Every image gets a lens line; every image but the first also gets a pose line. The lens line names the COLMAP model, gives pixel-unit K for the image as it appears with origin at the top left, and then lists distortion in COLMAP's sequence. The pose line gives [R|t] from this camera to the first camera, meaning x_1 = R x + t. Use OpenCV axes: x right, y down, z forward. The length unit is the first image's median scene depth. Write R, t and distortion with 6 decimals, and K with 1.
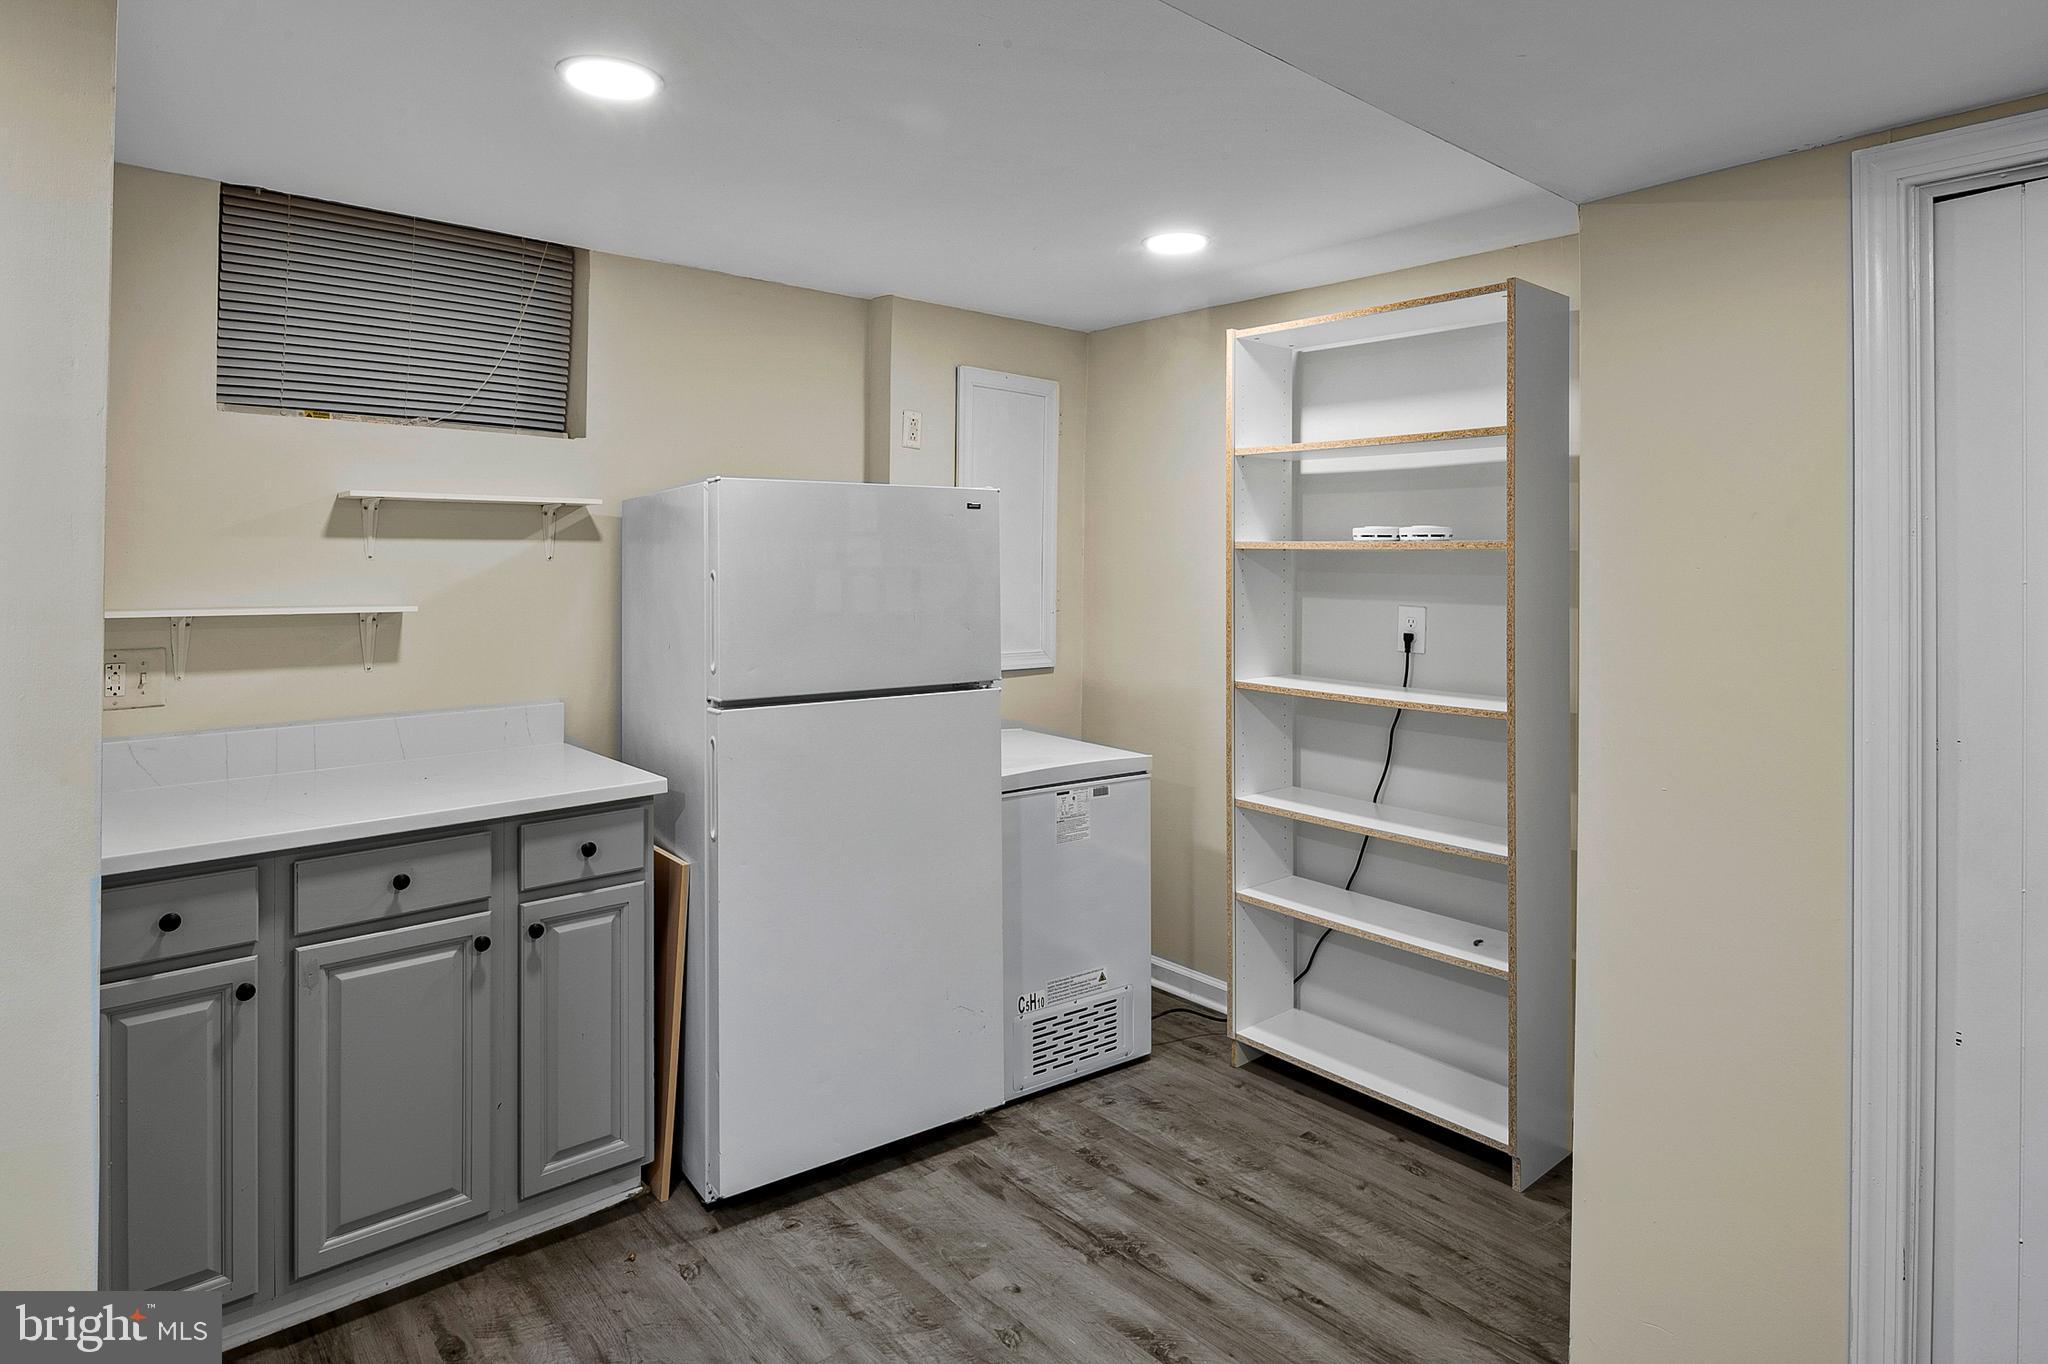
lens RADIAL K [[1114.2, 0, 1030.9], [0, 1114.2, 545.3], [0, 0, 1]] dist [0.002062, -0.005391]
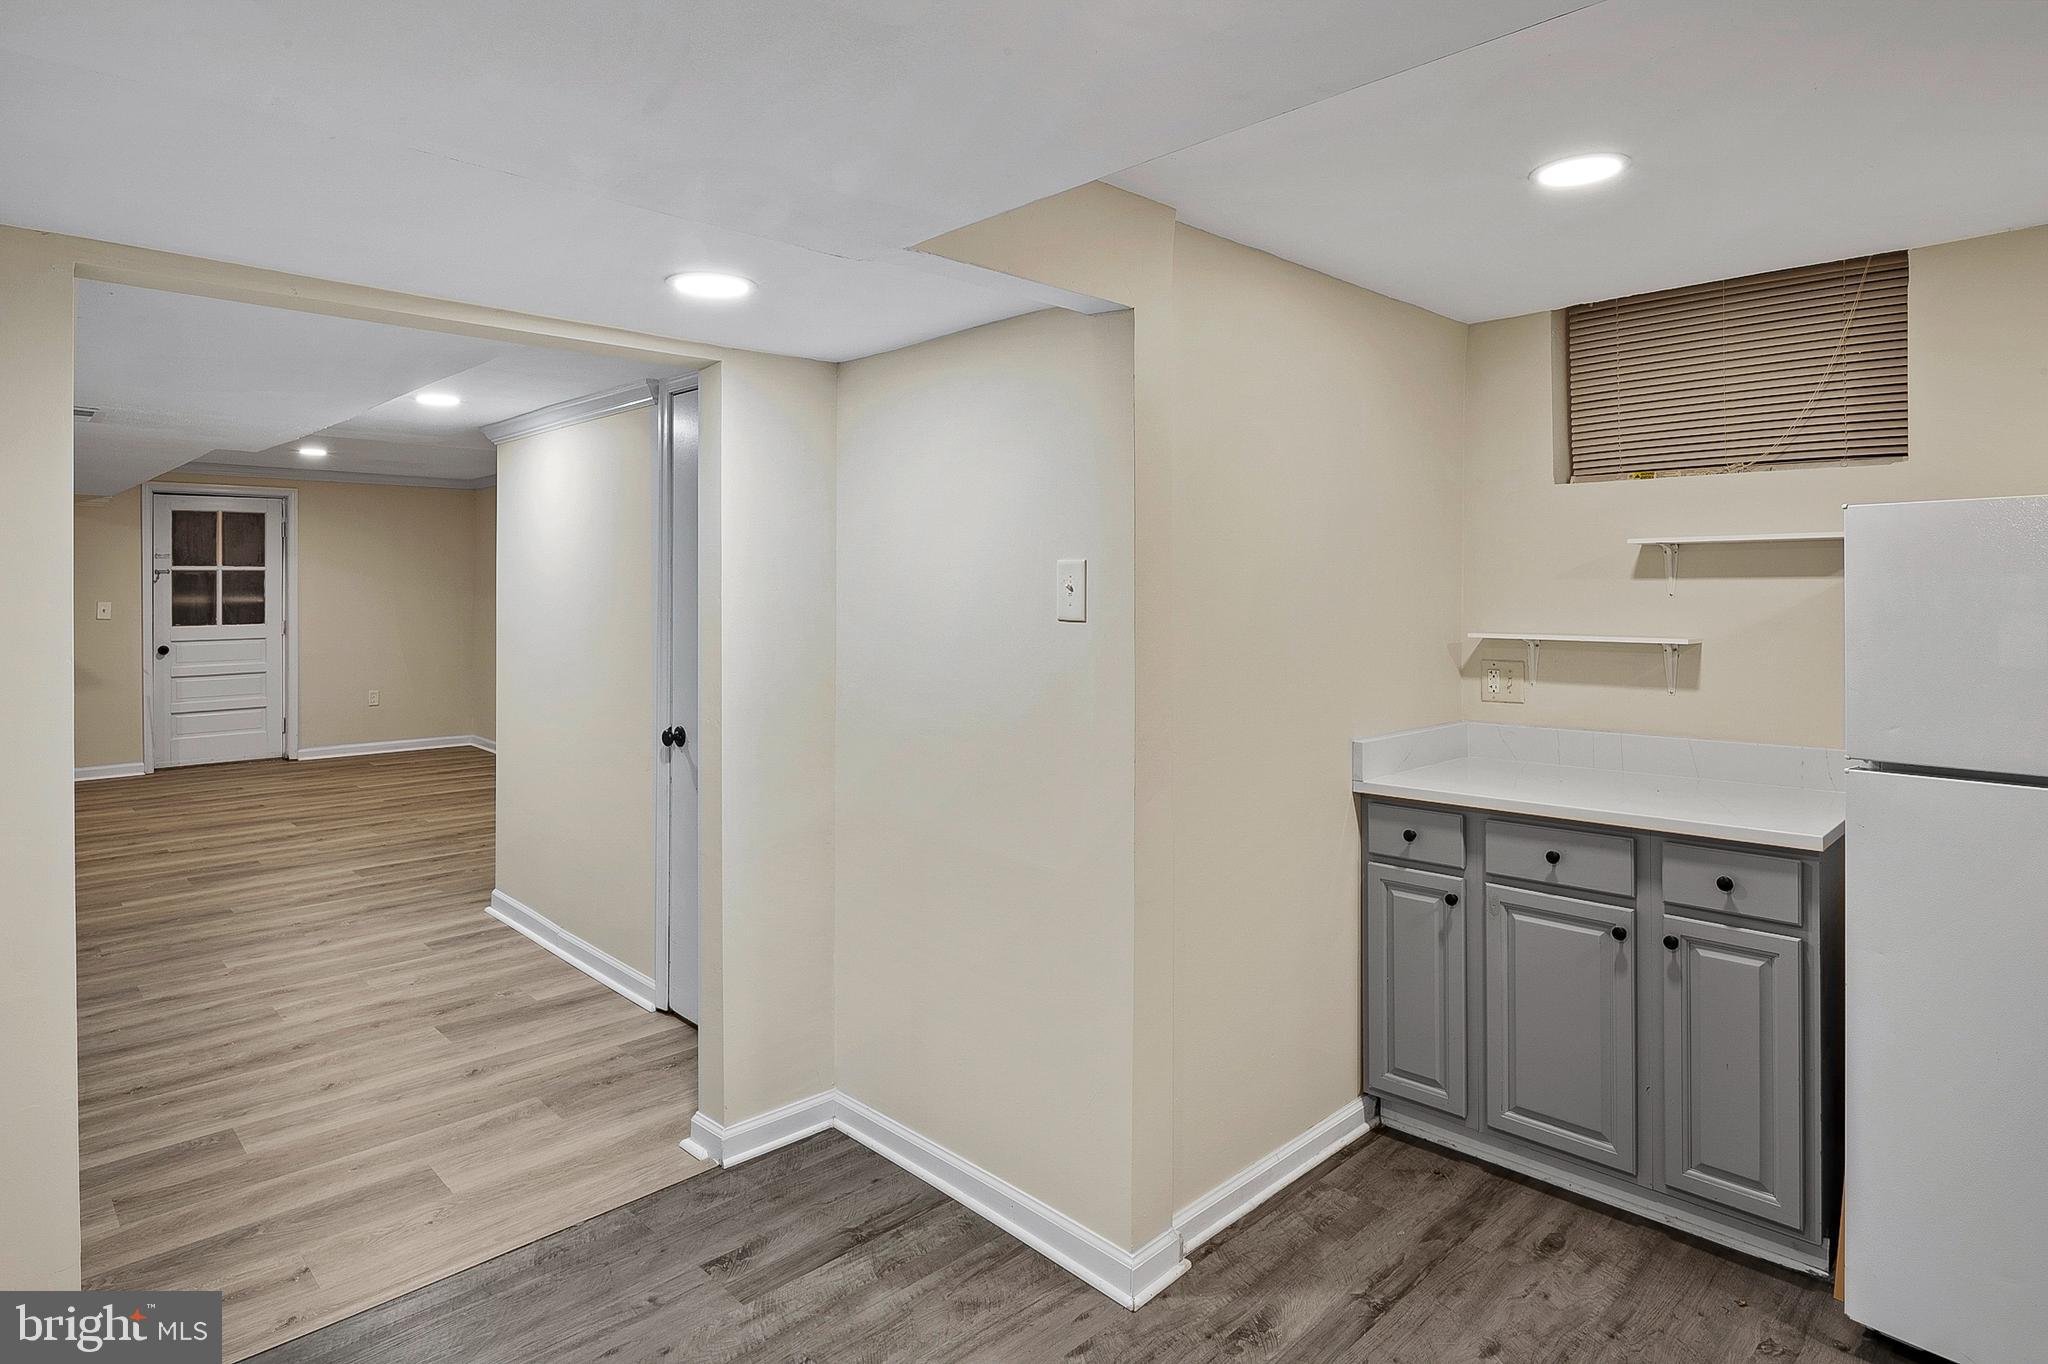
lens RADIAL K [[1114.2, 0, 1020.5], [0, 1114.2, 581.5], [0, 0, 1]] dist [0.002062, -0.005391]
pose [[0.070292, -0.012884, -0.997443, 0.573370], [0.016306, 0.999798, -0.011766, -0.000864], [0.997393, -0.015437, 0.070488, 0.291482]]
